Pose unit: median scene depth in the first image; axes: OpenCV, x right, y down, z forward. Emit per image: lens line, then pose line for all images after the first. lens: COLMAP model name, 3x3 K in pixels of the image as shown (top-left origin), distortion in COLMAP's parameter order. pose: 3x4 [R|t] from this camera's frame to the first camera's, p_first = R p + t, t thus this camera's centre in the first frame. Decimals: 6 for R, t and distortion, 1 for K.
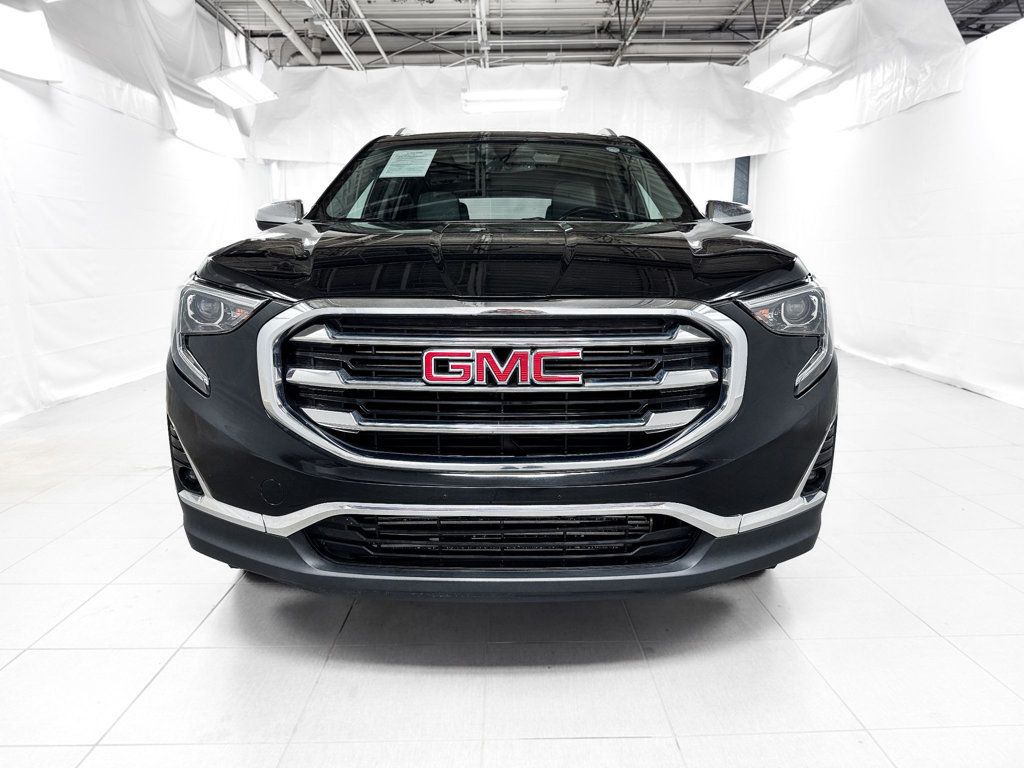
lens RADIAL K [[740.9, 0, 512.0], [0, 740.9, 384.0], [0, 0, 1]] dist [0.023001, -0.014232]
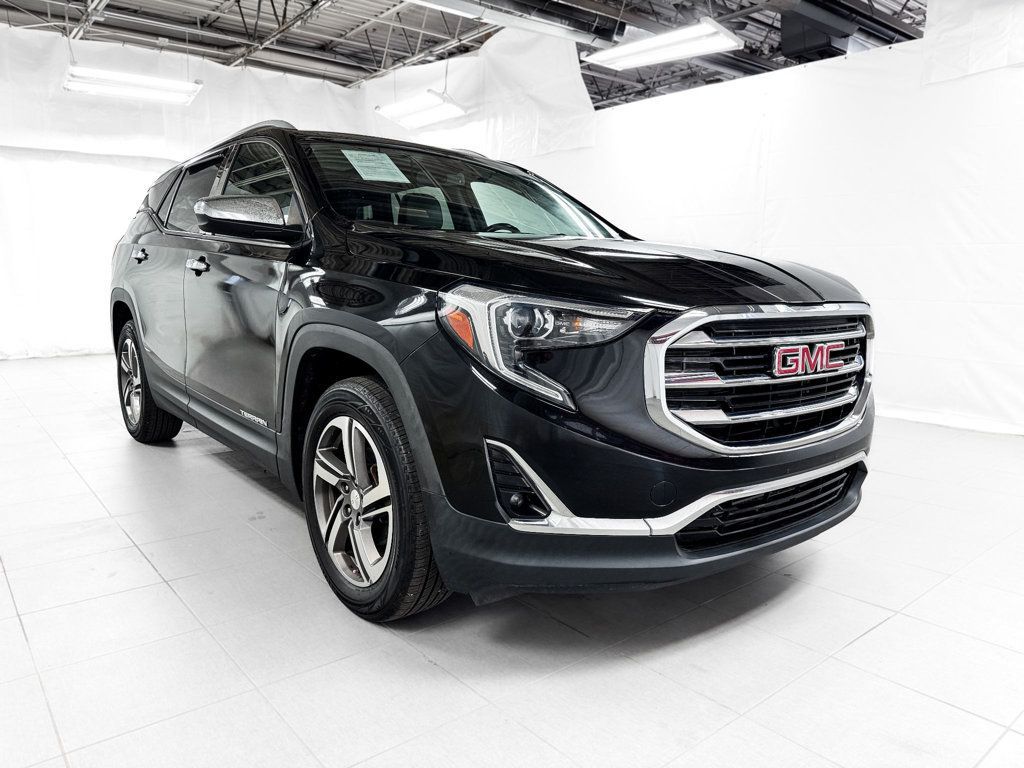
lens RADIAL K [[740.2, 0, 512.0], [0, 740.2, 384.0], [0, 0, 1]] dist [0.003590, -0.001786]
pose [[0.776618, -0.080314, 0.624831, -1.100418], [0.089768, 0.995827, 0.016425, -0.042768], [-0.623543, 0.043333, 0.780587, 0.317949]]
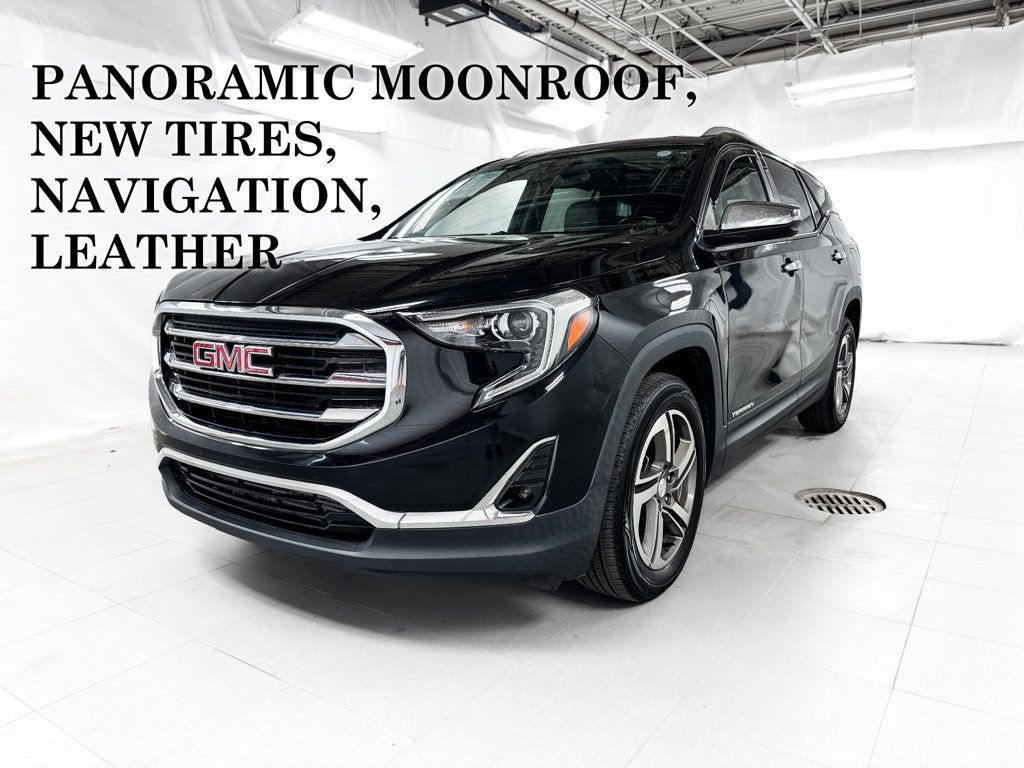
lens RADIAL K [[740.9, 0, 512.0], [0, 740.9, 384.0], [0, 0, 1]] dist [0.023001, -0.014232]
pose [[0.818977, 0.088278, -0.566995, 1.035933], [-0.091064, 0.995568, 0.023470, -0.048426], [0.566554, 0.032411, 0.823387, 0.206016]]
